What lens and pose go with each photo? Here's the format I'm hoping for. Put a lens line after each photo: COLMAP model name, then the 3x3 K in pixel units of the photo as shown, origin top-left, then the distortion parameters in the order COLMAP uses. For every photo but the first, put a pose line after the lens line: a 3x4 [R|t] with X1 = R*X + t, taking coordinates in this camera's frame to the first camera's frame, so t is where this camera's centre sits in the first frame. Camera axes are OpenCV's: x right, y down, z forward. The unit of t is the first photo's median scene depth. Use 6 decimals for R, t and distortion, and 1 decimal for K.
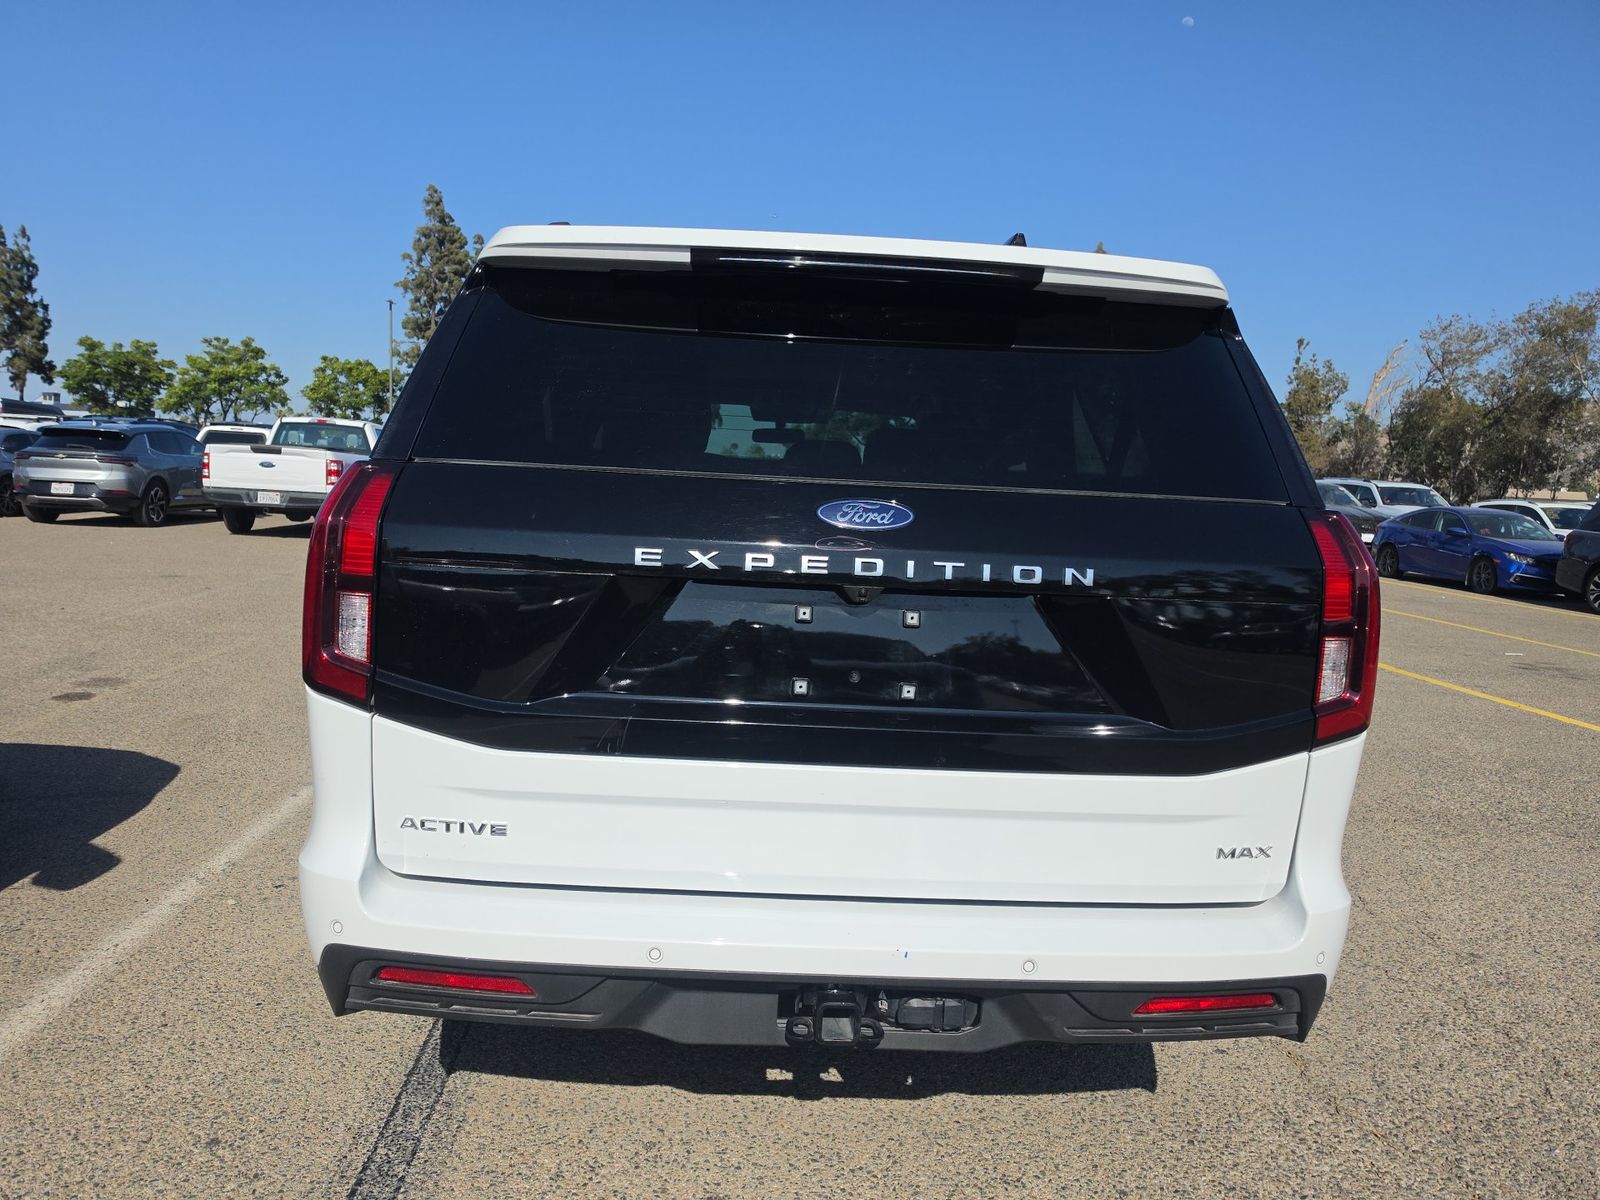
lens RADIAL K [[1152.6, 0, 799.0], [0, 1152.6, 585.5], [0, 0, 1]] dist [0.000438, -0.003894]
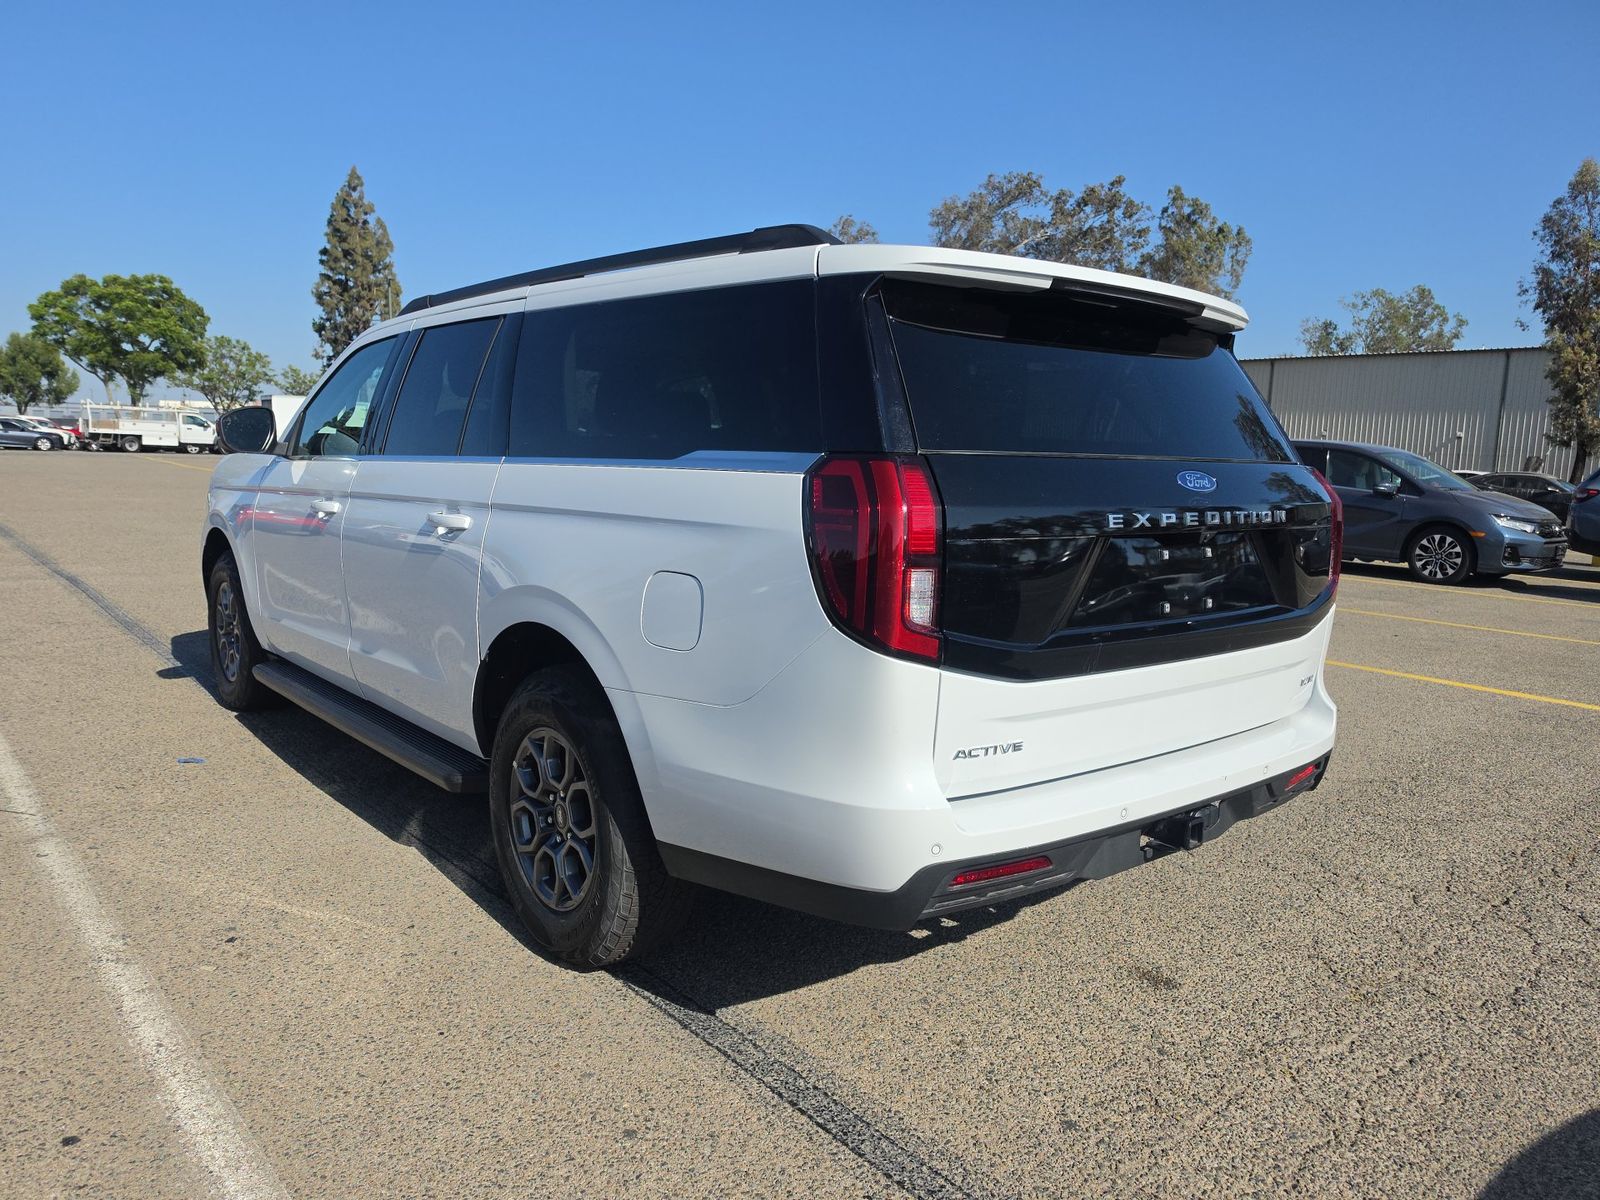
lens RADIAL K [[1152.6, 0, 798.3], [0, 1152.6, 607.3], [0, 0, 1]] dist [0.000438, -0.003894]
pose [[0.788523, -0.109255, 0.605223, -1.186189], [0.064943, 0.993384, 0.094715, -0.072354], [-0.611567, -0.035380, 0.790401, 0.157319]]
